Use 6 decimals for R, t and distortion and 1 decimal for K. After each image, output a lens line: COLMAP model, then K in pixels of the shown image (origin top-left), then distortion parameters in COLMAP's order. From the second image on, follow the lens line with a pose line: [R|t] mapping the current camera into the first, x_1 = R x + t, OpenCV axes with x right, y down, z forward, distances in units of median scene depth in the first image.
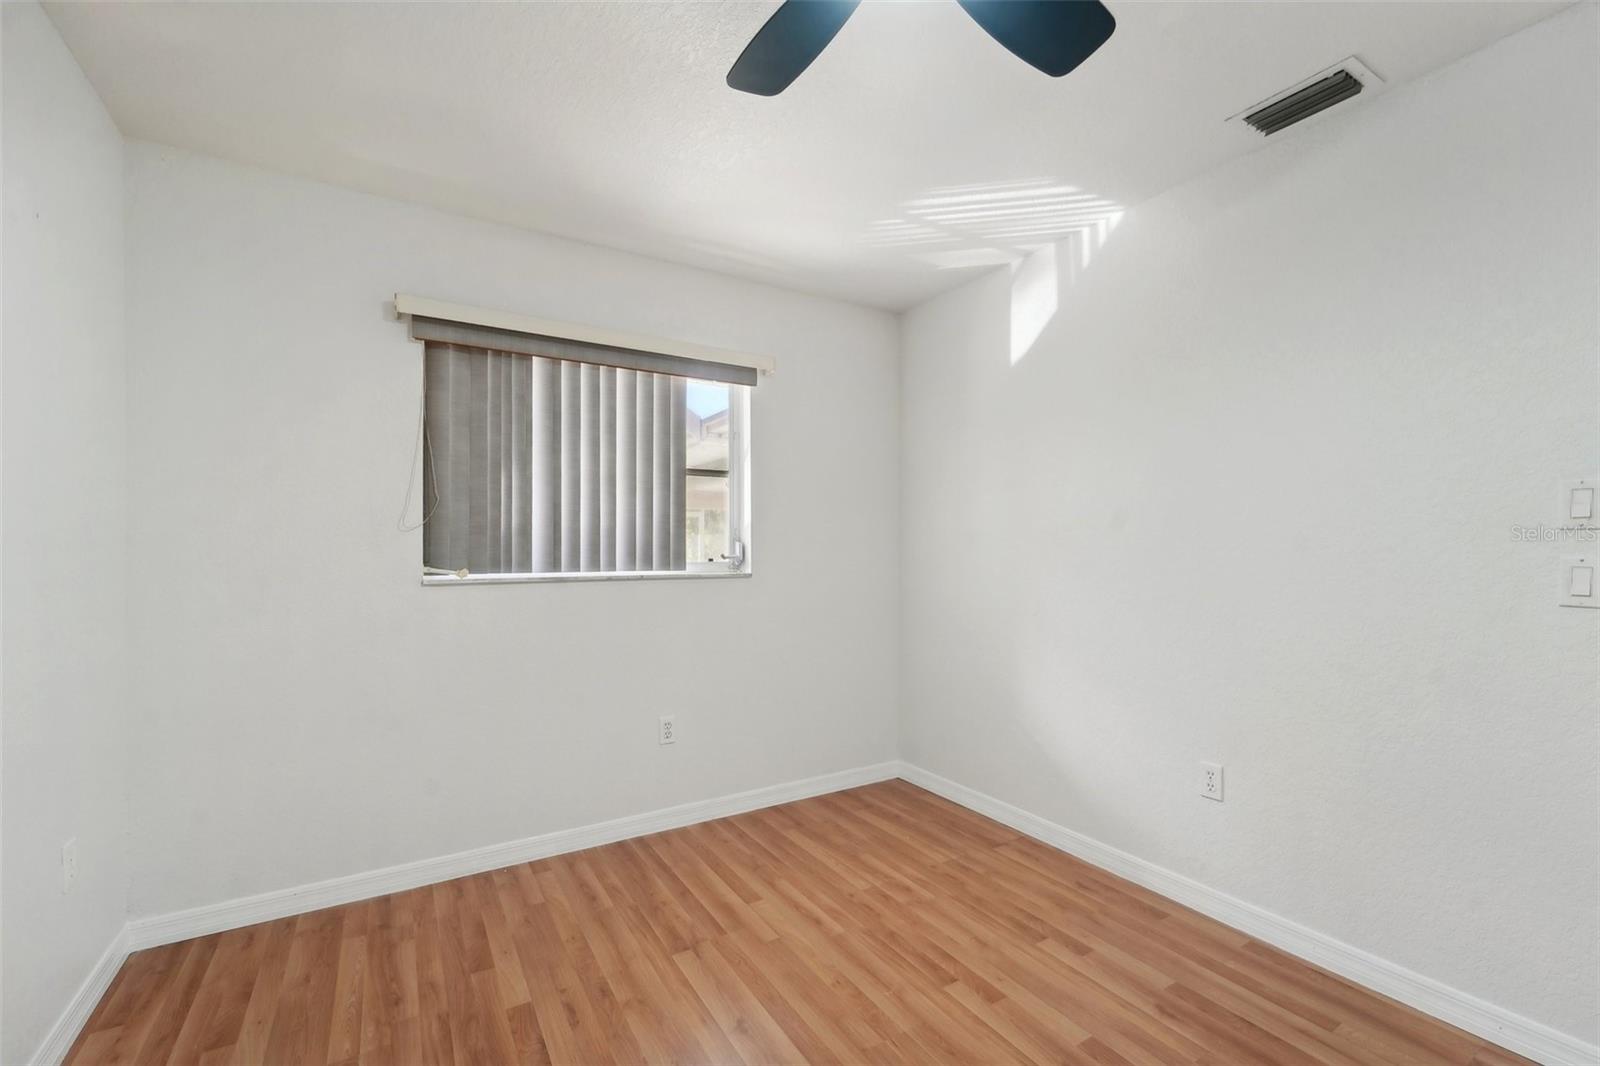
lens RADIAL K [[680.4, 0, 828.3], [0, 680.4, 541.3], [0, 0, 1]] dist [-0.000716, -0.000737]
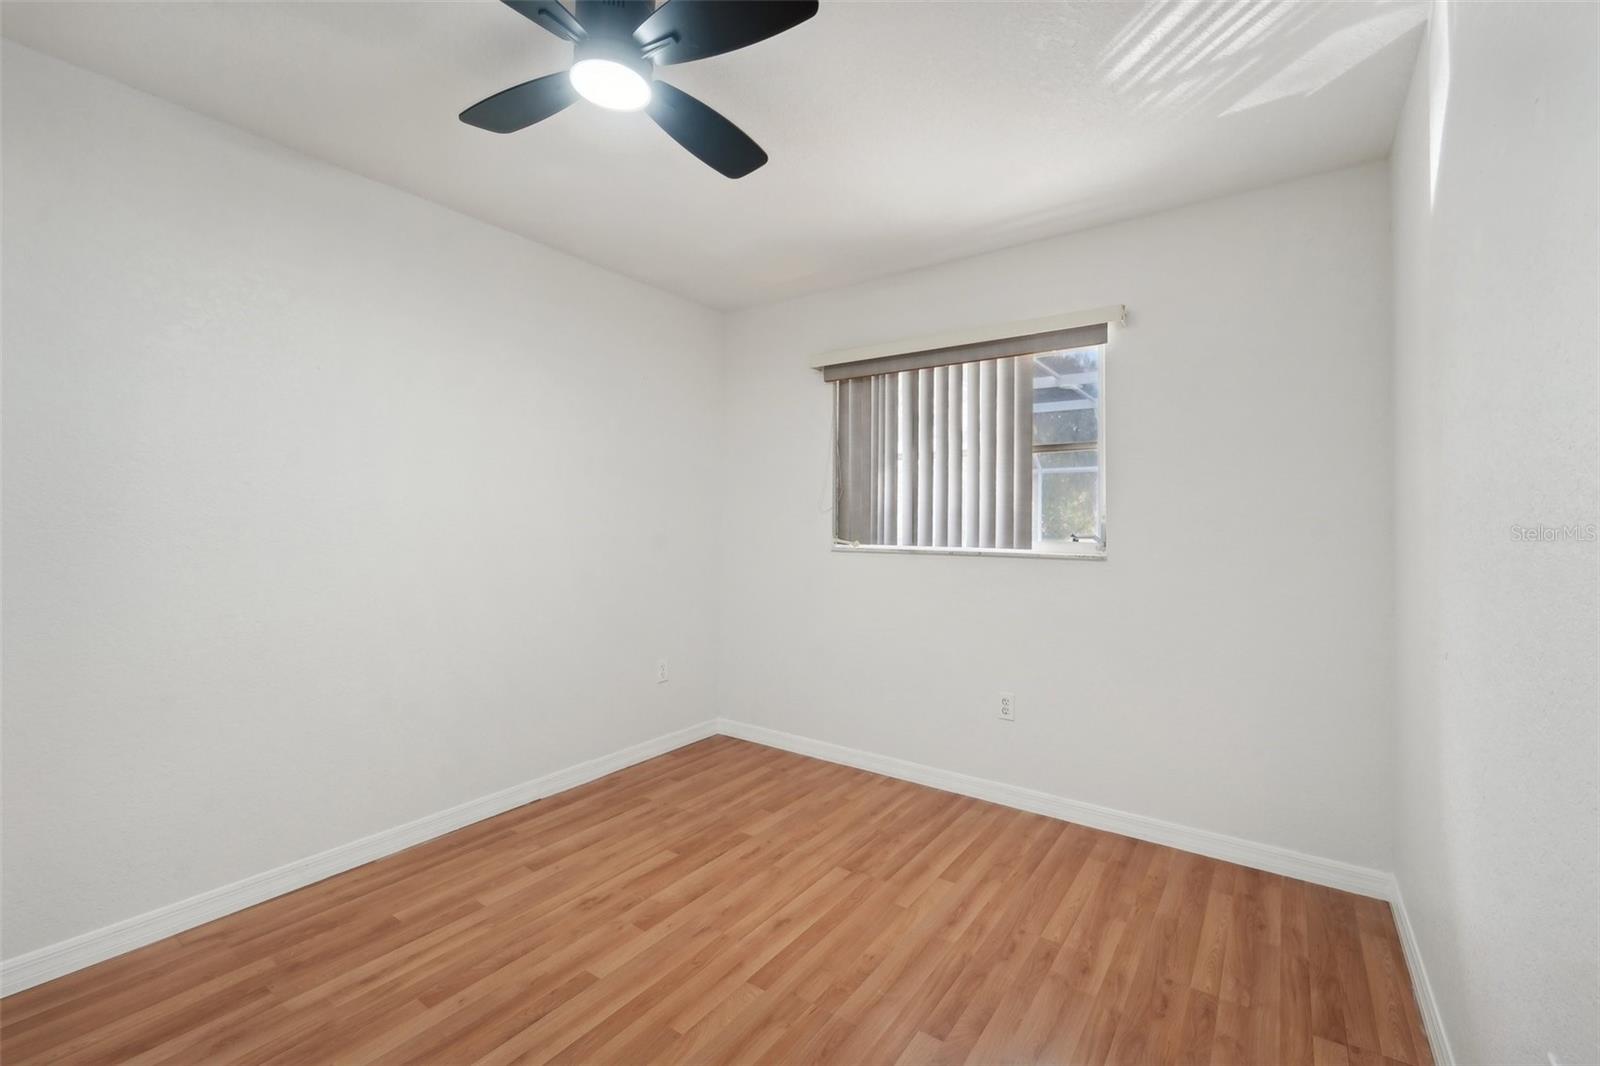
lens RADIAL K [[680.4, 0, 828.3], [0, 680.4, 541.3], [0, 0, 1]] dist [-0.000716, -0.000737]
pose [[0.390393, 0.027957, -0.920224, 0.686350], [-0.002215, 0.999564, 0.029428, -0.001867], [0.920645, -0.009450, 0.390285, 0.418168]]
